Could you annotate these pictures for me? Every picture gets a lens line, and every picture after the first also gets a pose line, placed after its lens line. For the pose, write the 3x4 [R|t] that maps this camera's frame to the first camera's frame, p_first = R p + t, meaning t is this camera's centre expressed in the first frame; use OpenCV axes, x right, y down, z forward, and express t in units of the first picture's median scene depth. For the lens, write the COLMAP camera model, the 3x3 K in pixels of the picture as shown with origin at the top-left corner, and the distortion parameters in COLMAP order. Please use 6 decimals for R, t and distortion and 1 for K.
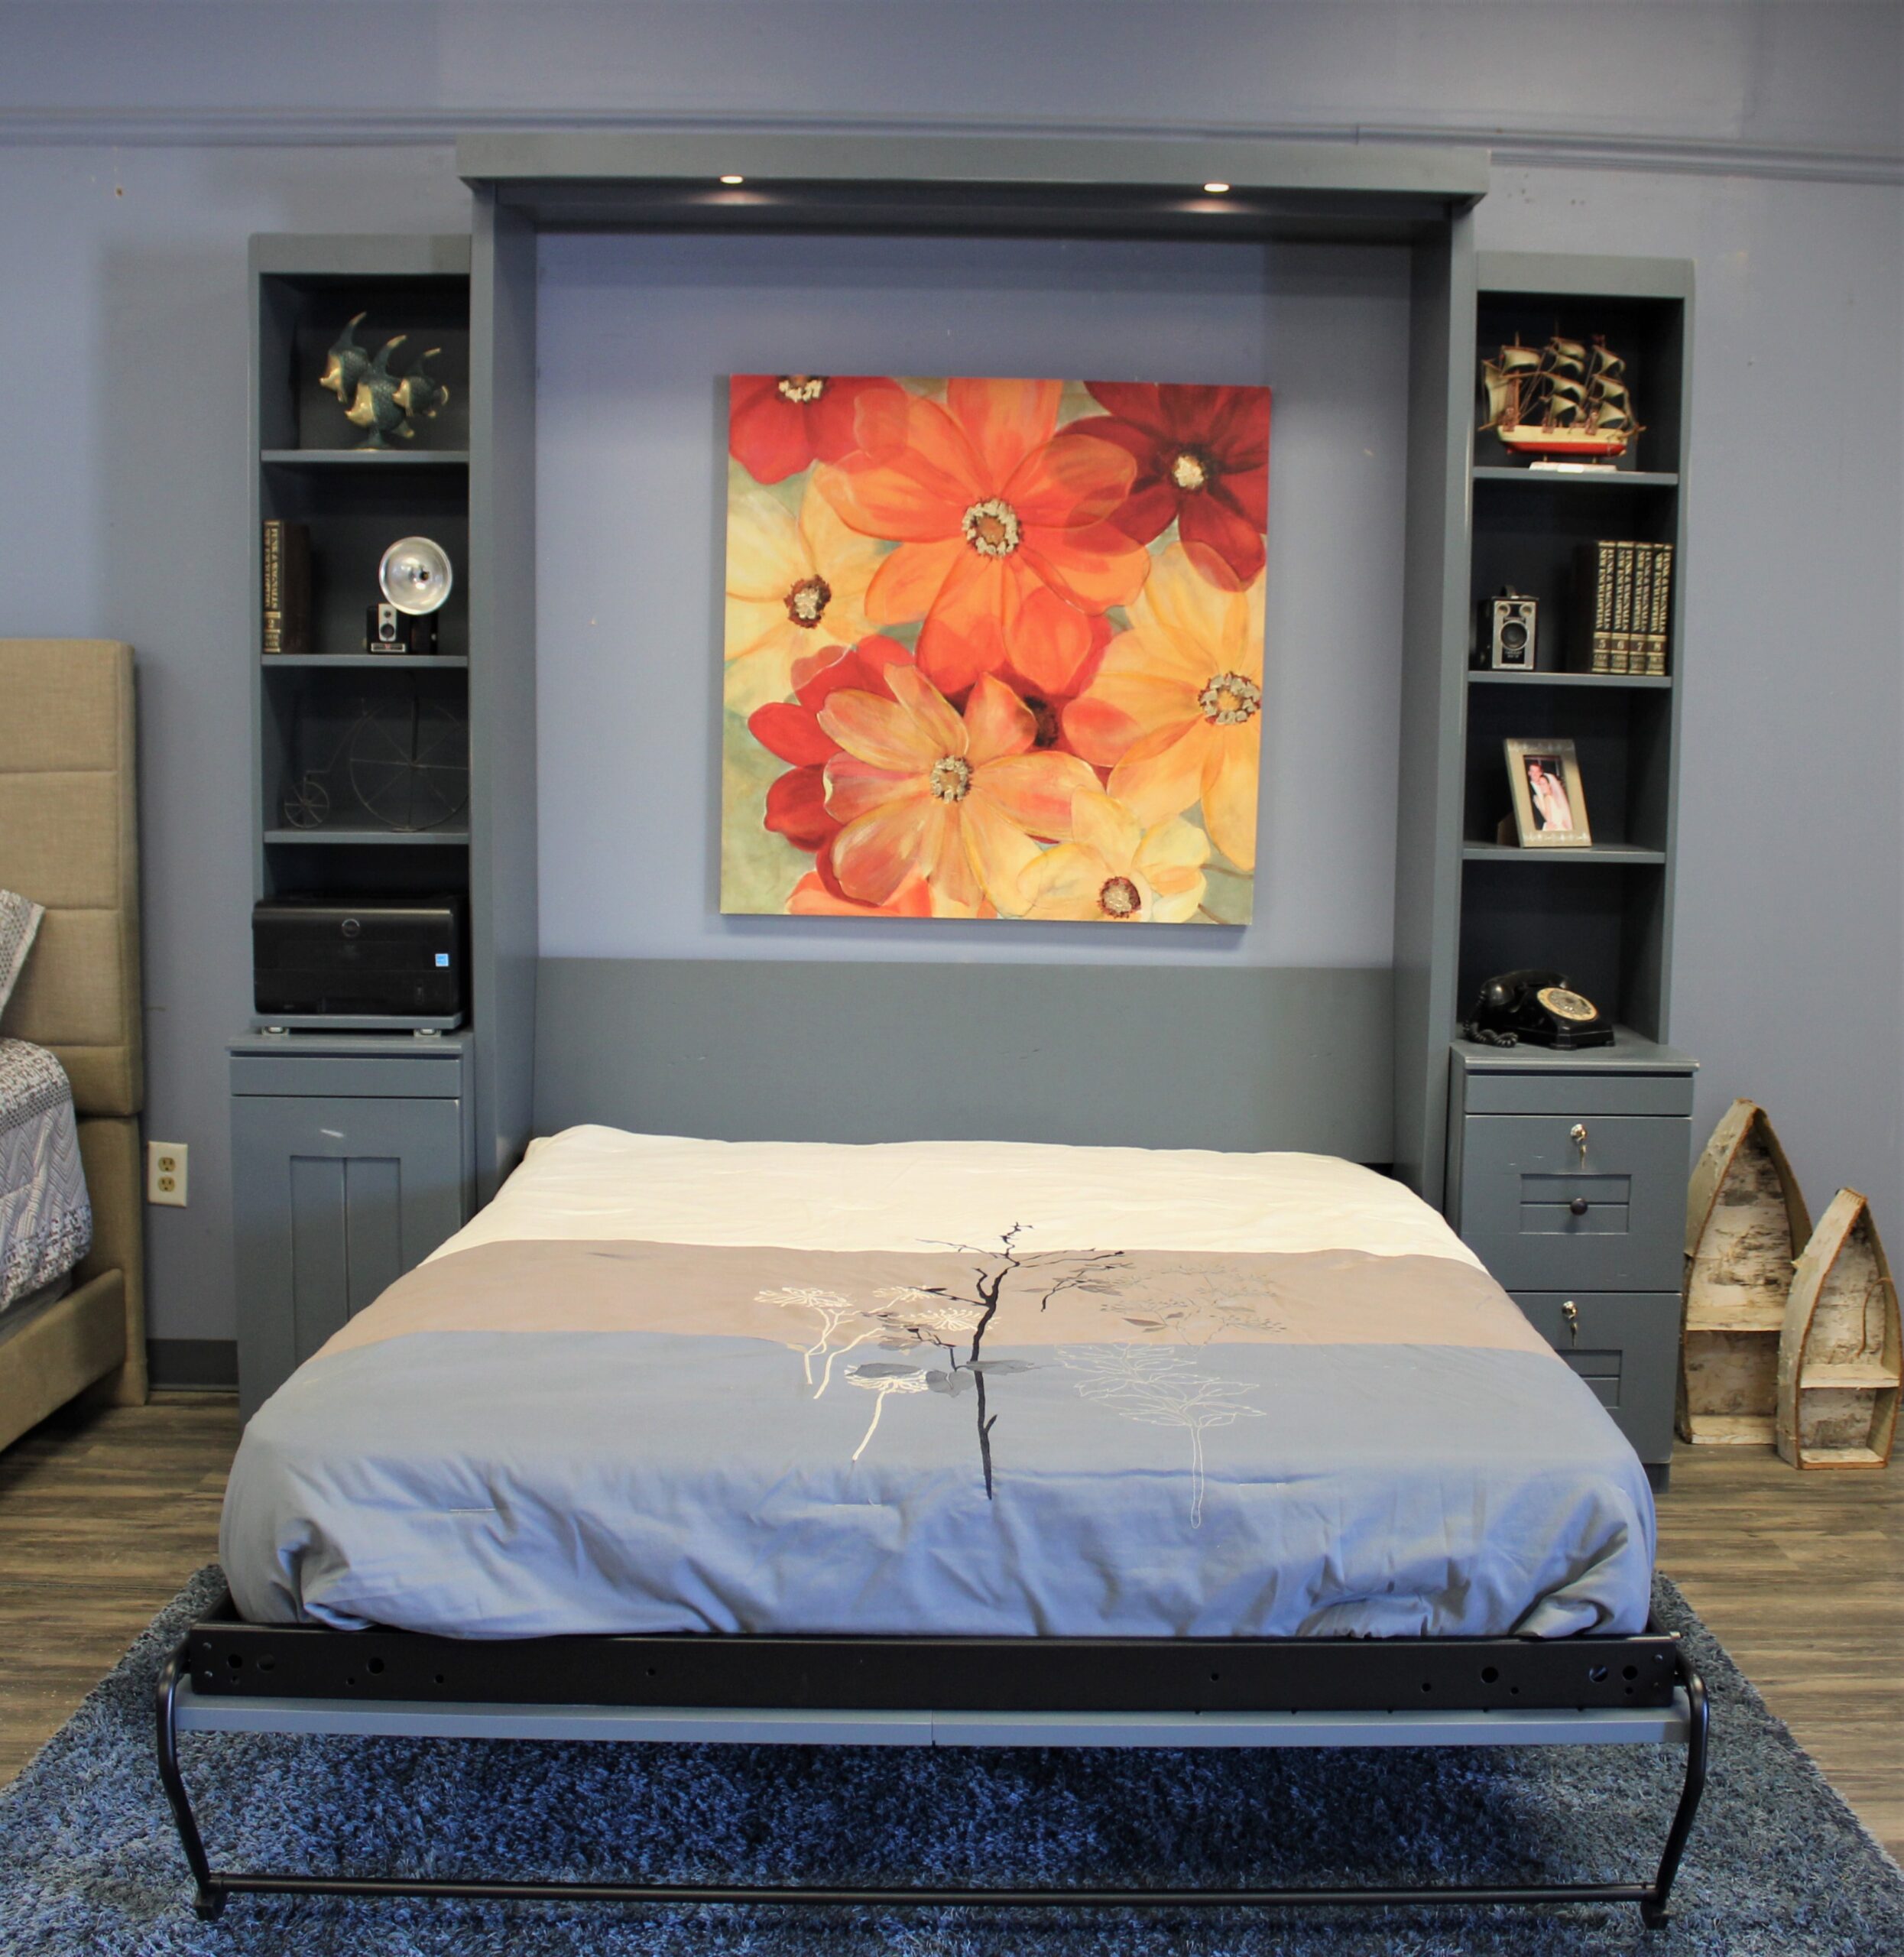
lens RADIAL K [[2474.3, 0, 1024.5], [0, 2474.3, 981.6], [0, 0, 1]] dist [-0.149906, 0.093314]
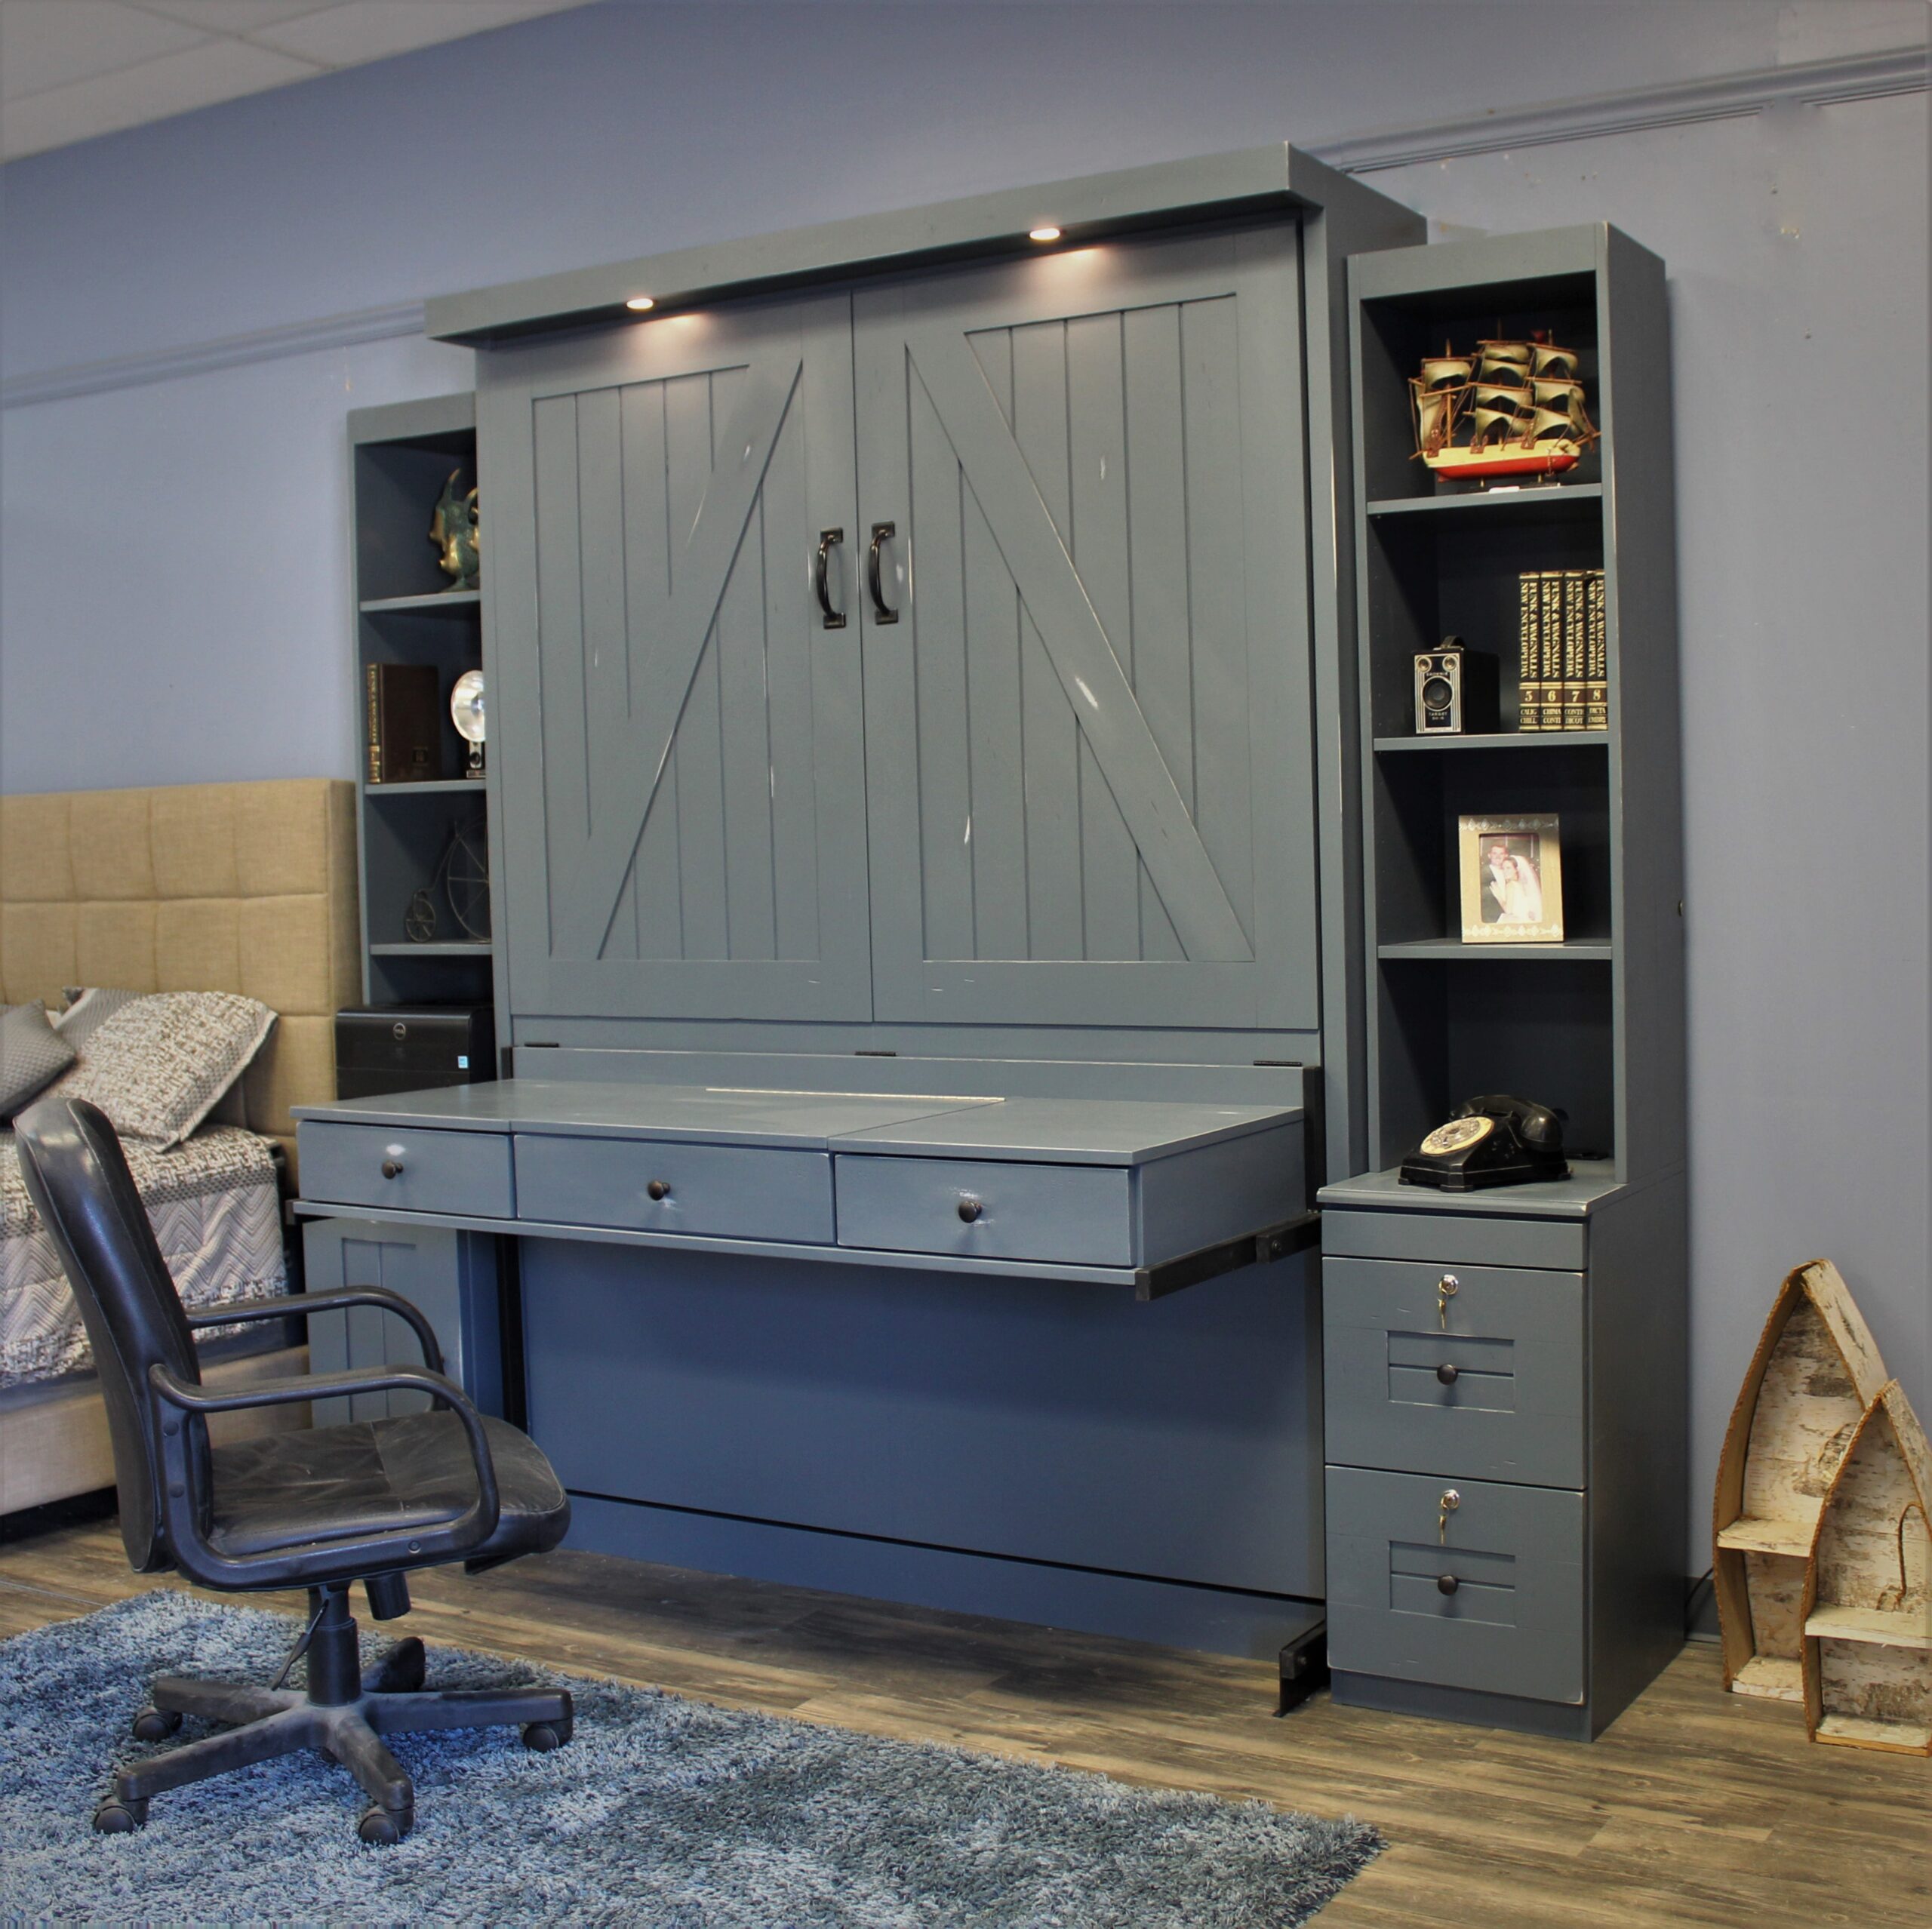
lens RADIAL K [[2505.1, 0, 1058.9], [0, 2505.1, 964.8], [0, 0, 1]] dist [-0.141788, 0.093486]
pose [[0.855670, -0.010156, -0.517423, 0.528478], [-0.024929, 0.997838, -0.060812, 0.008105], [0.516922, 0.064934, 0.853566, 0.200748]]
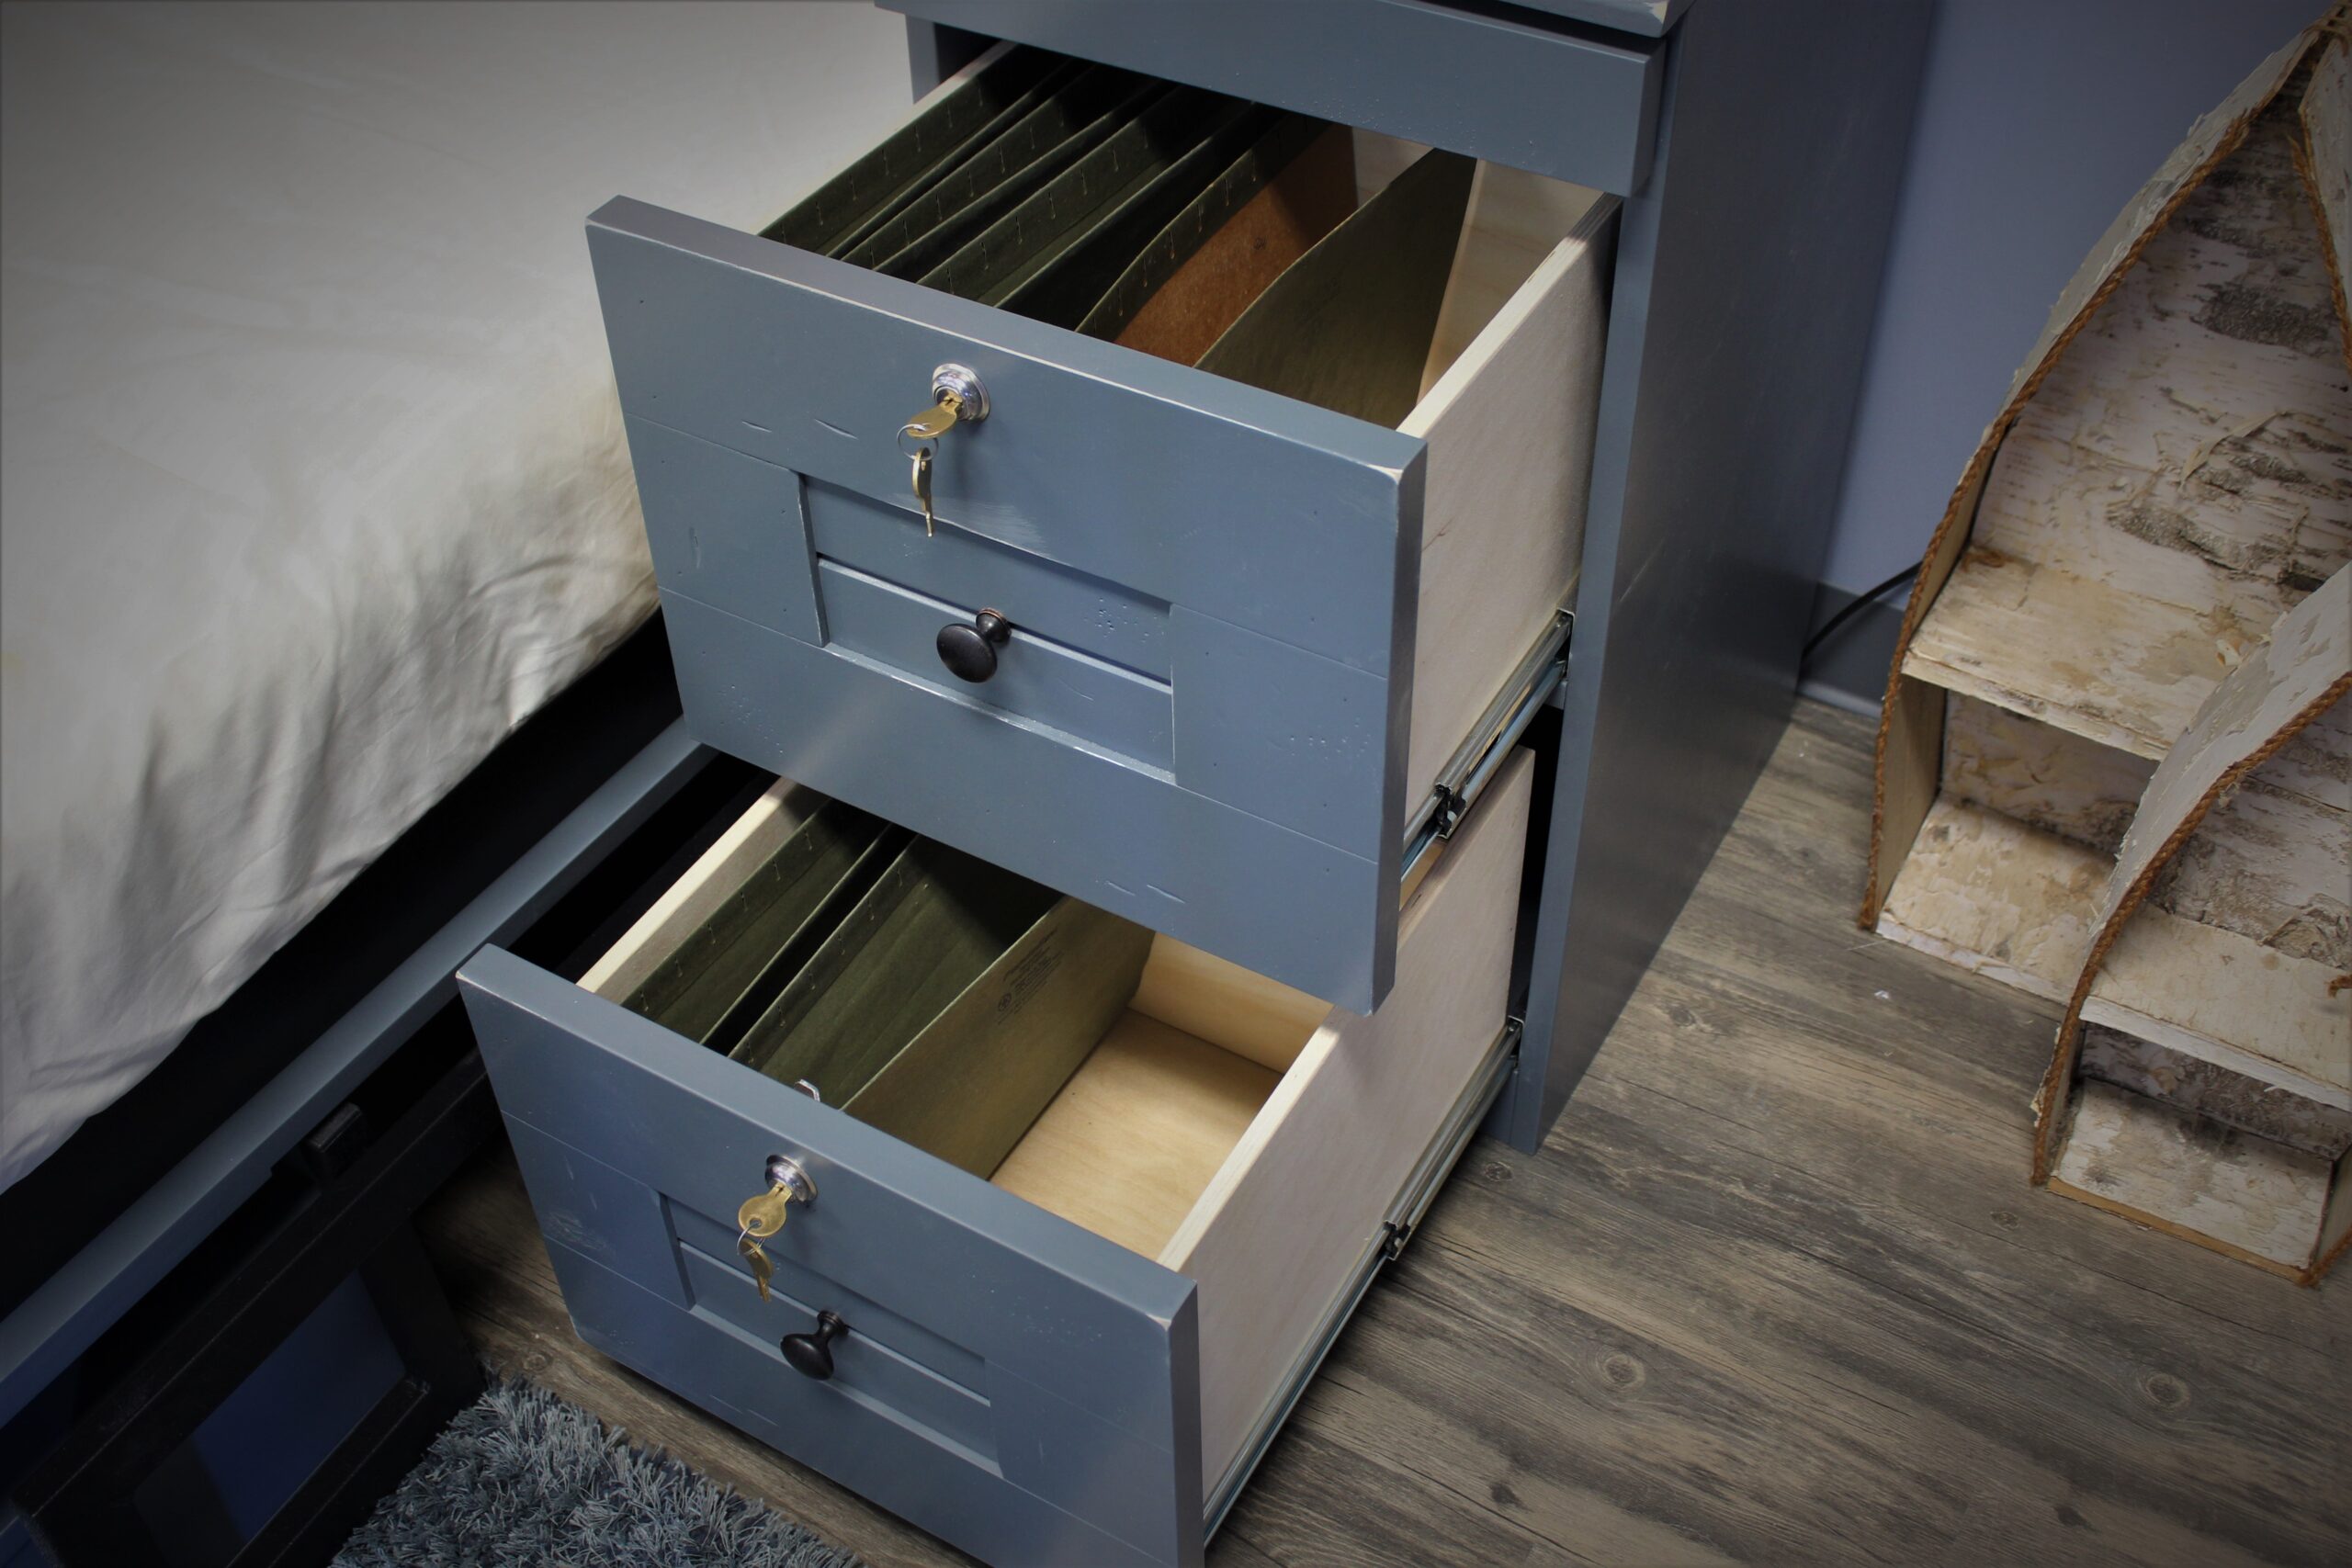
lens RADIAL K [[2400.3, 0, 1176.0], [0, 2400.3, 784.0], [0, 0, 1]] dist [-0.053375, 0.007521]
pose [[0.854511, 0.328920, -0.402024, 0.337987], [-0.026469, 0.800533, 0.598704, -0.040635], [0.518759, -0.500958, 0.692770, 0.748175]]
